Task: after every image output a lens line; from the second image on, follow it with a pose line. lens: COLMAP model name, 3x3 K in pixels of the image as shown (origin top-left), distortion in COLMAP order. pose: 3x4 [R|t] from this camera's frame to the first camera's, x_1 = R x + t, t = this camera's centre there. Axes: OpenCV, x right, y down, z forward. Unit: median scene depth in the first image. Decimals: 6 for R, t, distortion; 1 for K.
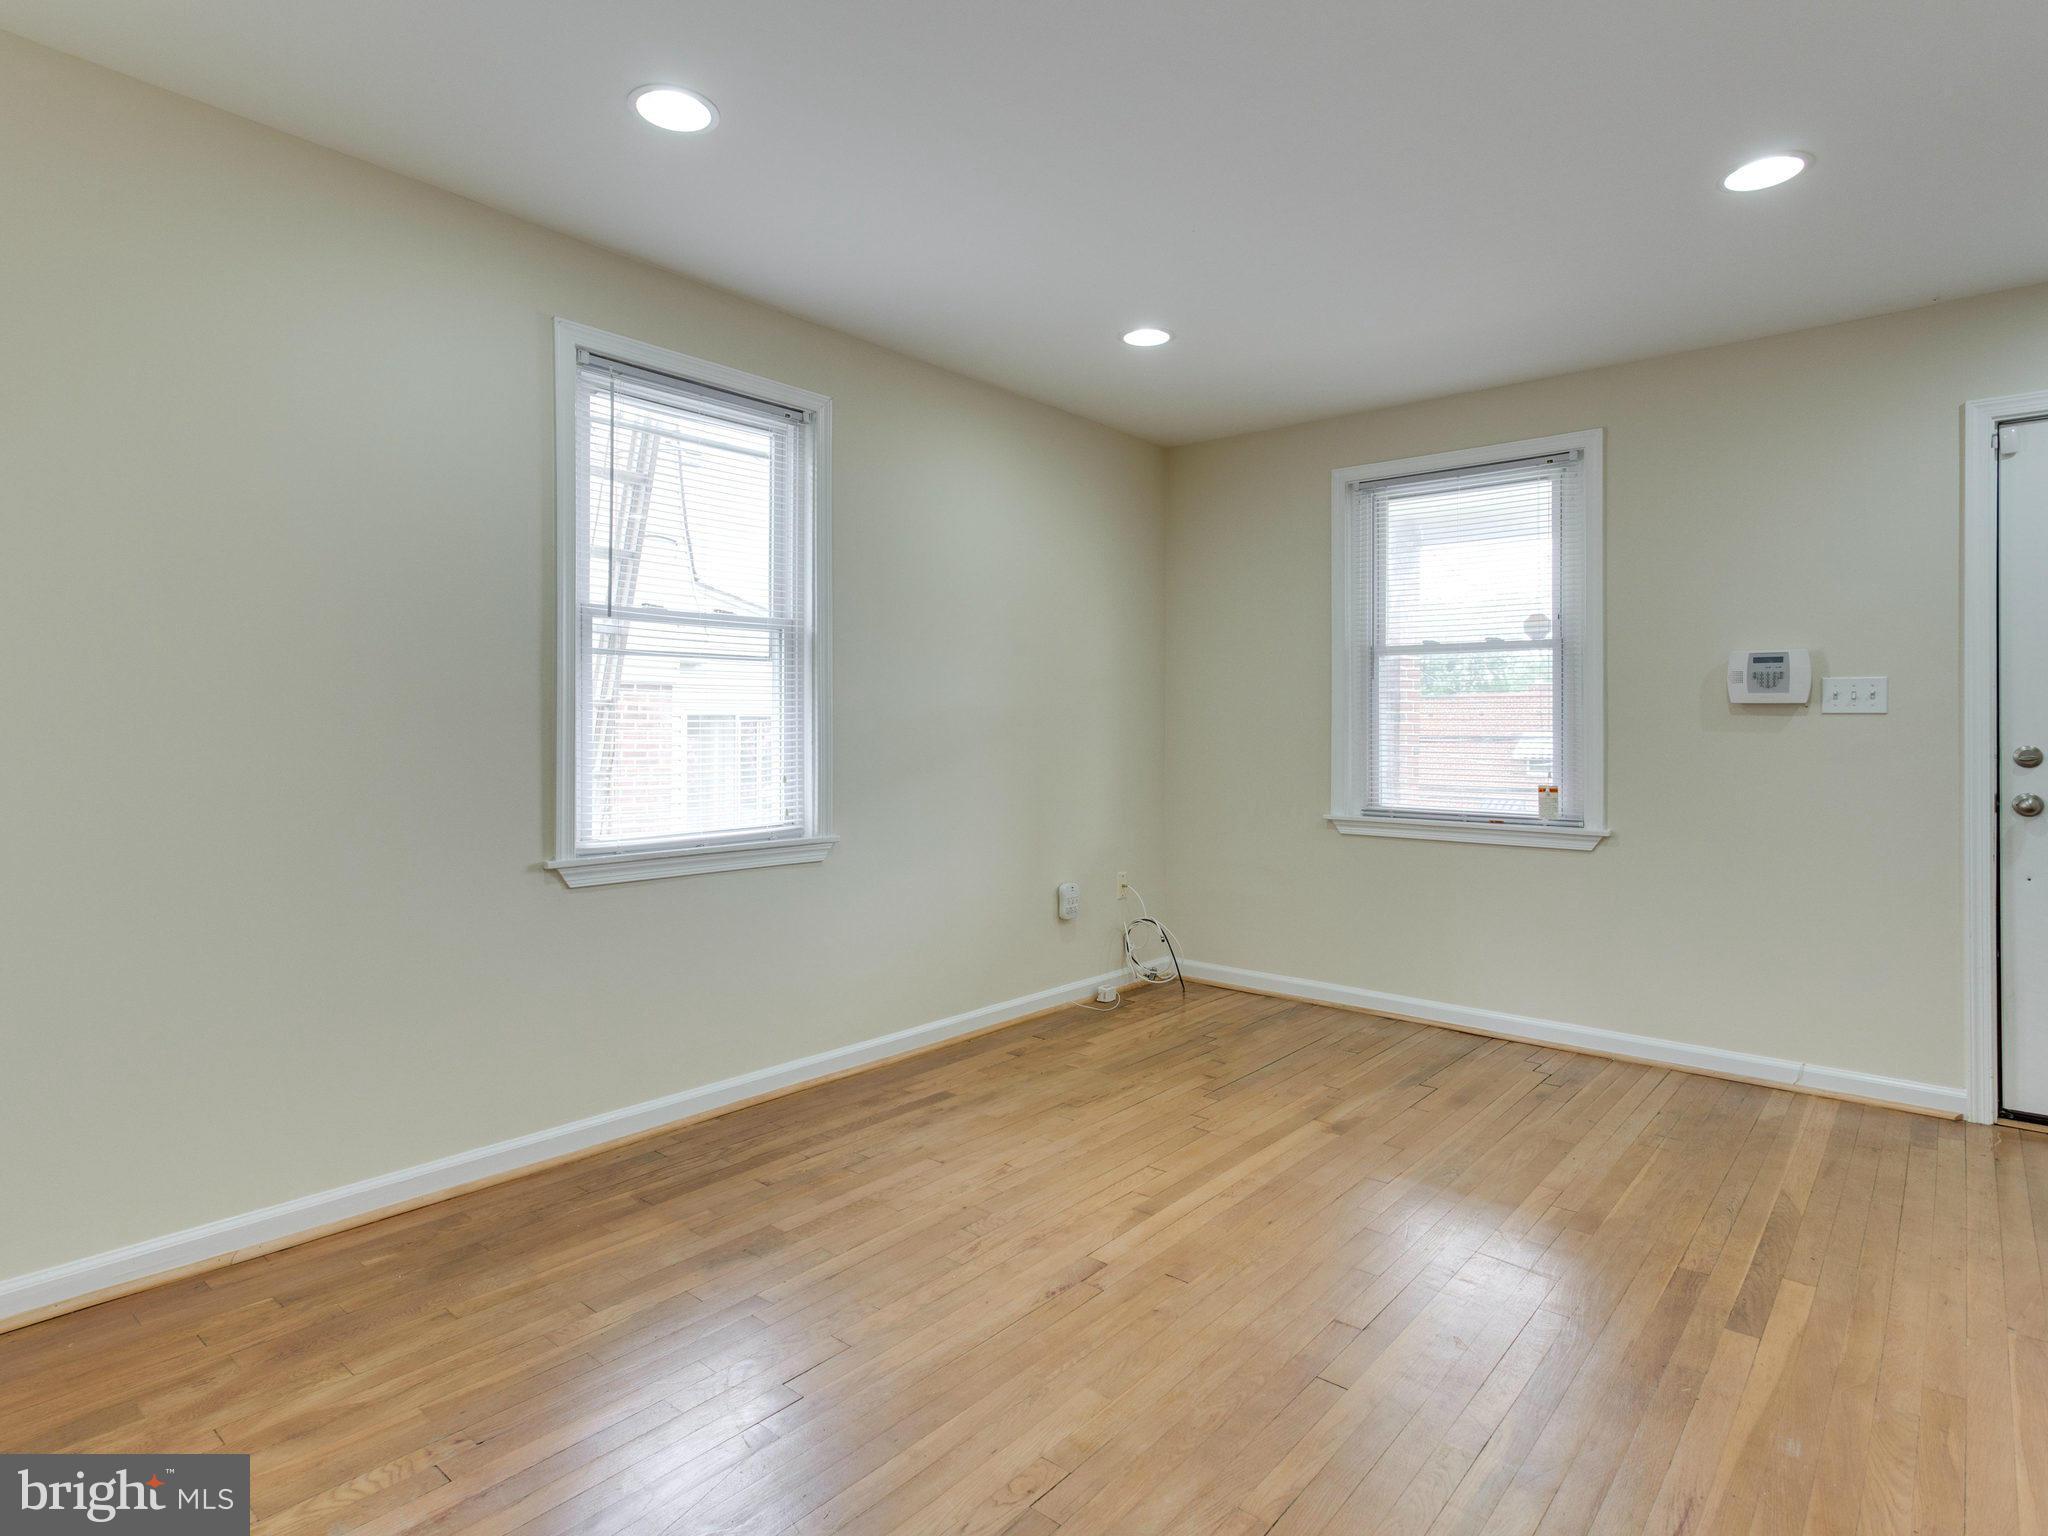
lens RADIAL K [[1127.2, 0, 1014.4], [0, 1127.2, 718.3], [0, 0, 1]] dist [0.002551, 0.002413]
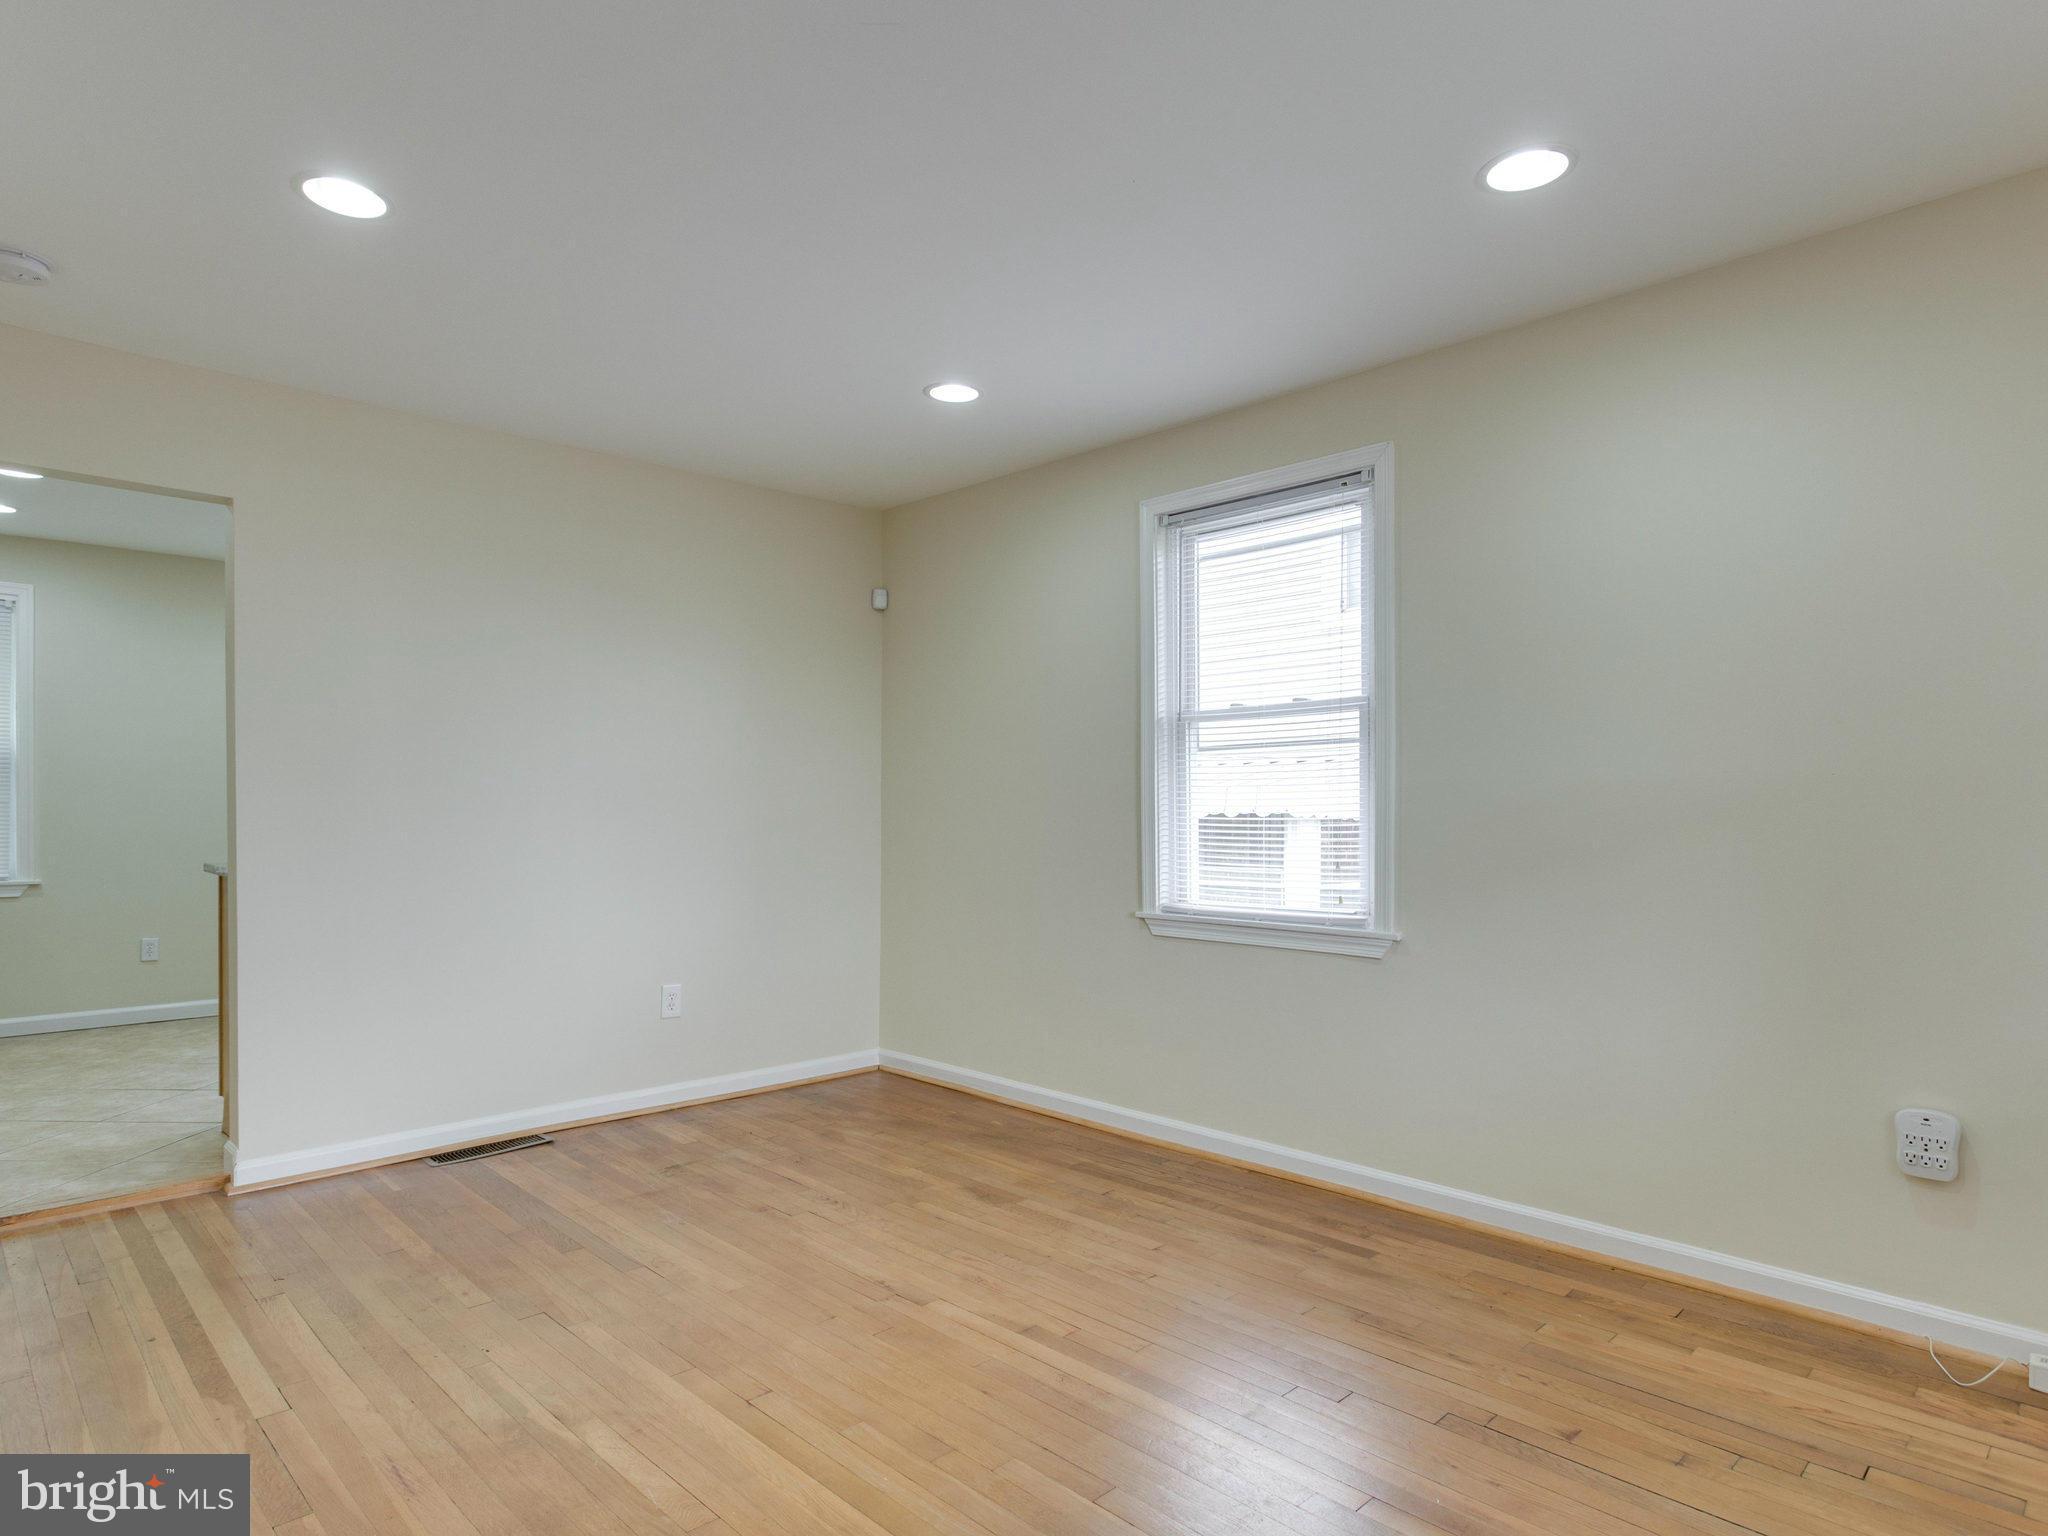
lens RADIAL K [[1177.8, 0, 1020.1], [0, 1177.8, 810.1], [0, 0, 1]] dist [0.001973, 0.001585]
pose [[-0.101846, -0.003699, -0.994793, 0.876802], [0.007932, 0.999958, -0.004530, 0.010298], [0.994769, -0.008352, -0.101813, 0.886209]]
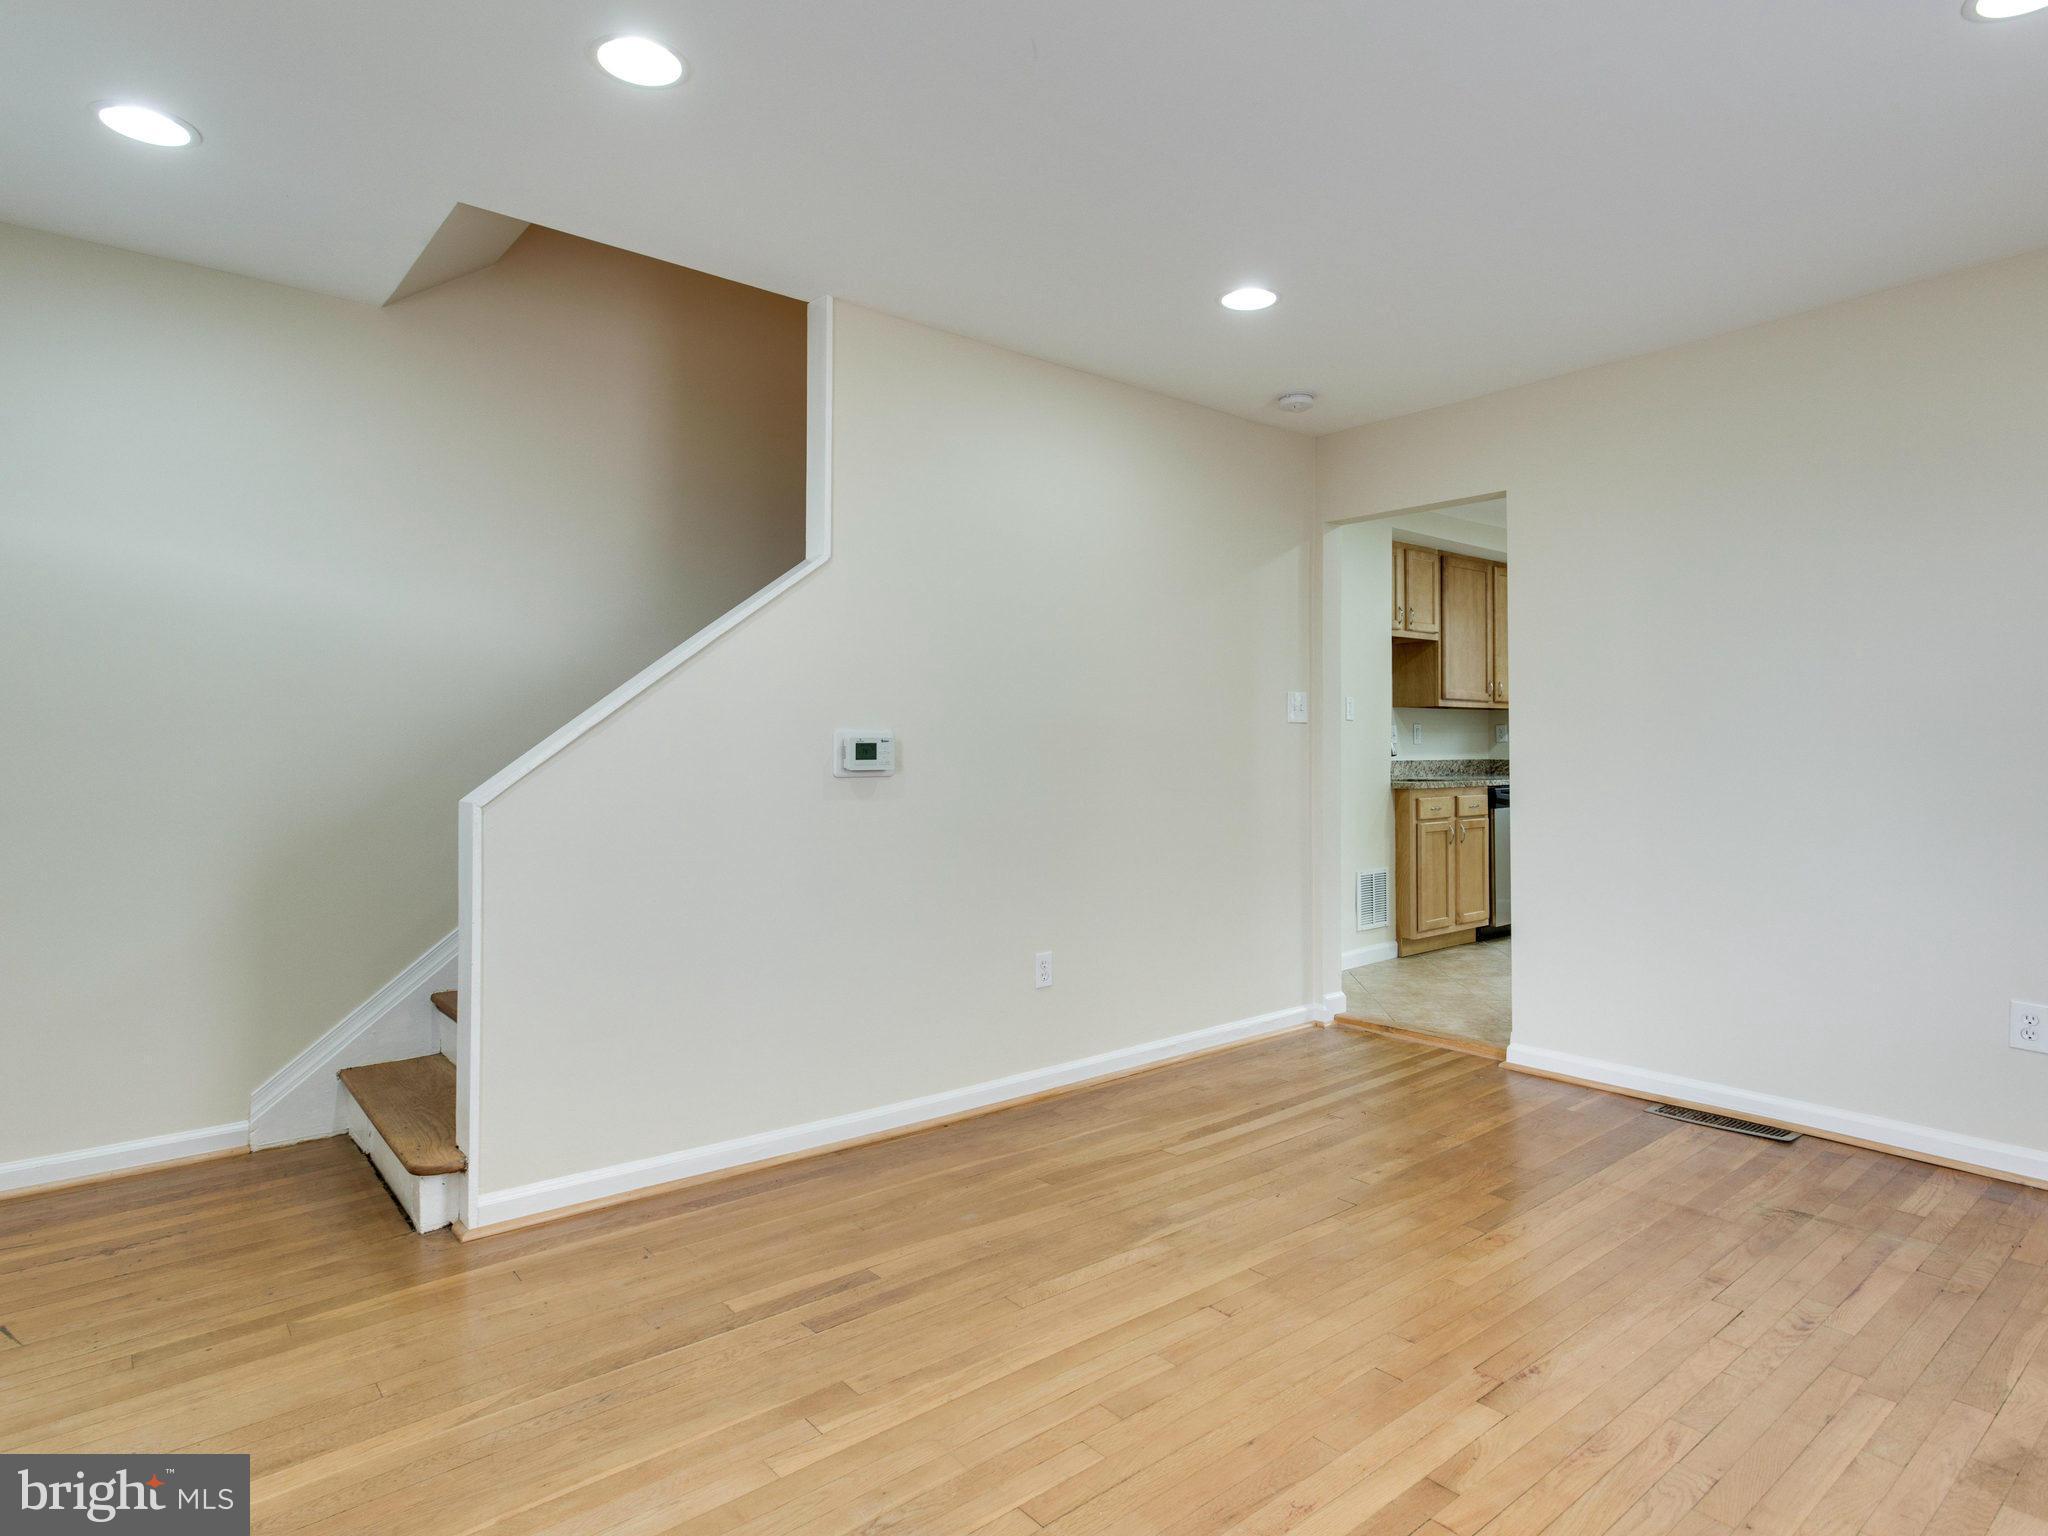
lens RADIAL K [[1127.2, 0, 1014.4], [0, 1127.2, 718.3], [0, 0, 1]] dist [0.002551, 0.002413]
pose [[-0.983184, 0.000494, 0.182616, 0.191977], [-0.005963, 0.999376, -0.034809, 0.013936], [-0.182519, -0.035313, -0.982568, 1.377017]]
